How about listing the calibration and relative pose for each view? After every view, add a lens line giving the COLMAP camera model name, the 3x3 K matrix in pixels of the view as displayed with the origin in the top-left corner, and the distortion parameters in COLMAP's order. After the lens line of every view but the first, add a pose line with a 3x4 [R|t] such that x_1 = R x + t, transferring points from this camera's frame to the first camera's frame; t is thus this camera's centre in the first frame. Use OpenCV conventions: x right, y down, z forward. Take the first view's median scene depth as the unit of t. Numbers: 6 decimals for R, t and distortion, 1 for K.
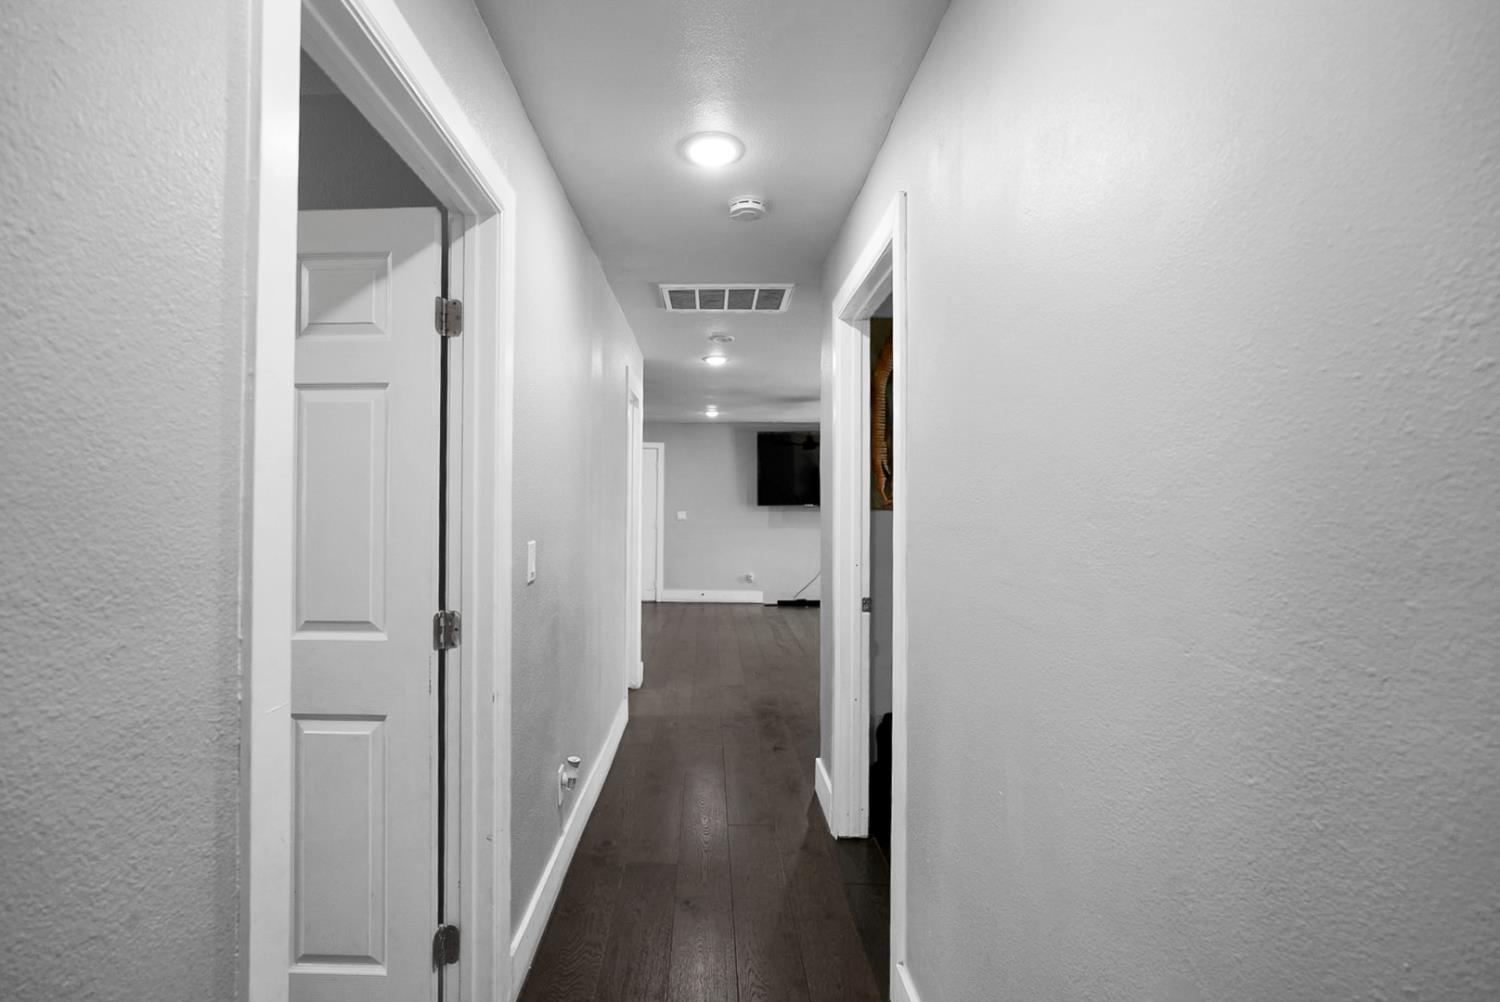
lens RADIAL K [[675.8, 0, 758.5], [0, 675.8, 501.8], [0, 0, 1]] dist [-0.001533, 0.000148]
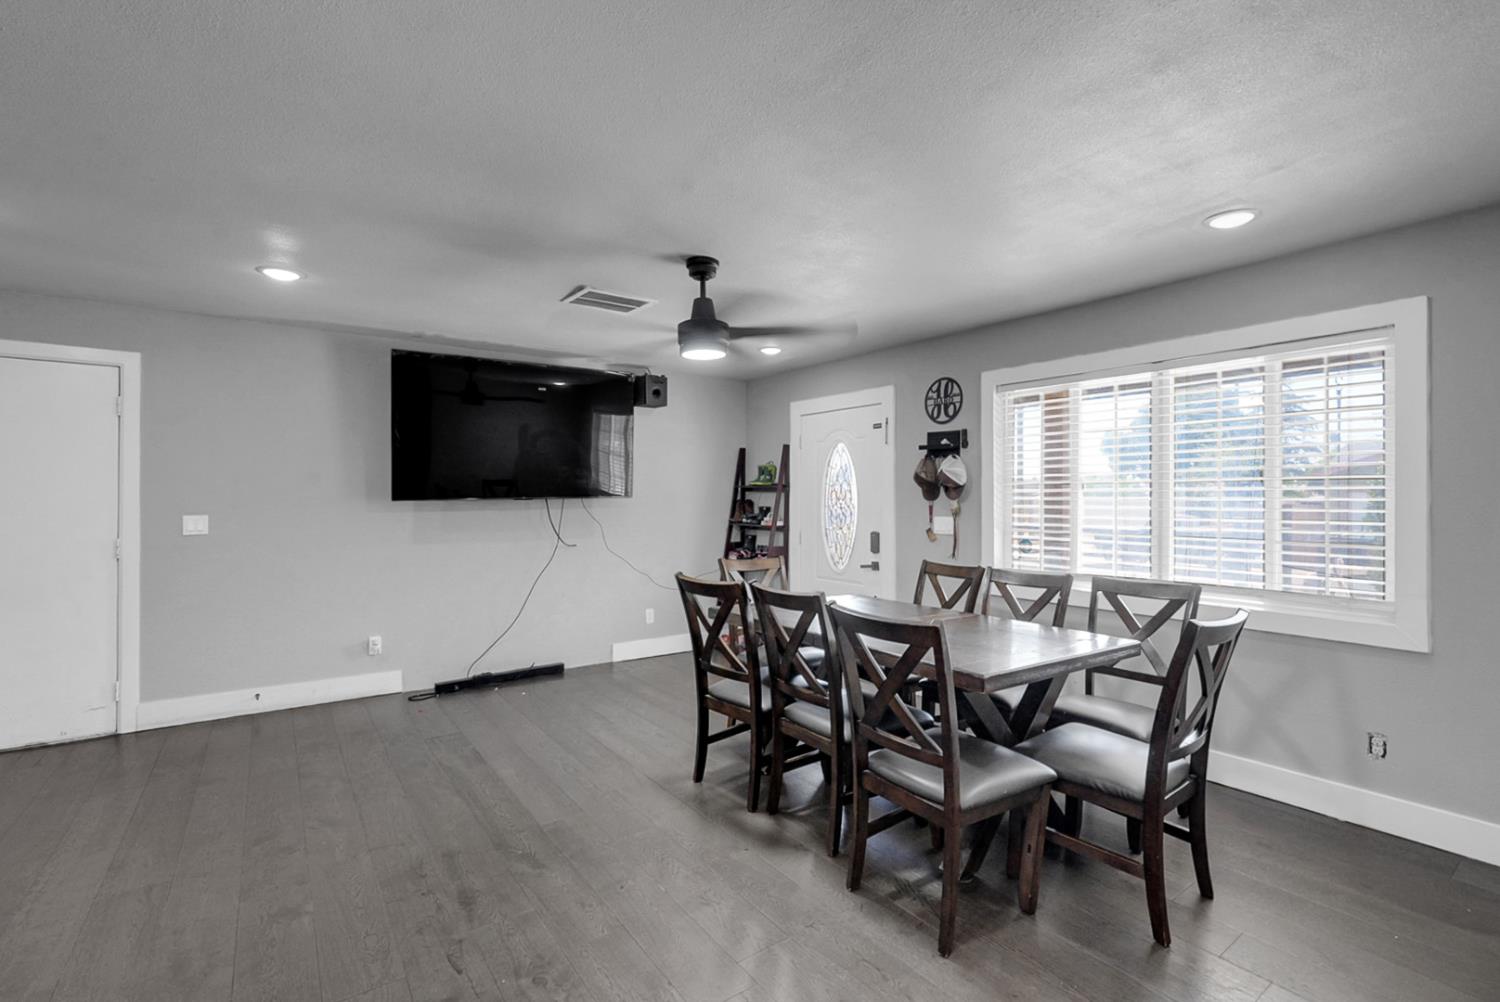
lens RADIAL K [[691.0, 0, 746.6], [0, 691.0, 482.9], [0, 0, 1]] dist [0.001411, 0.001405]
pose [[0.859849, -0.005189, 0.510522, -0.036015], [0.007466, 0.999969, -0.002410, -0.003087], [-0.510494, 0.005884, 0.859861, 0.433947]]
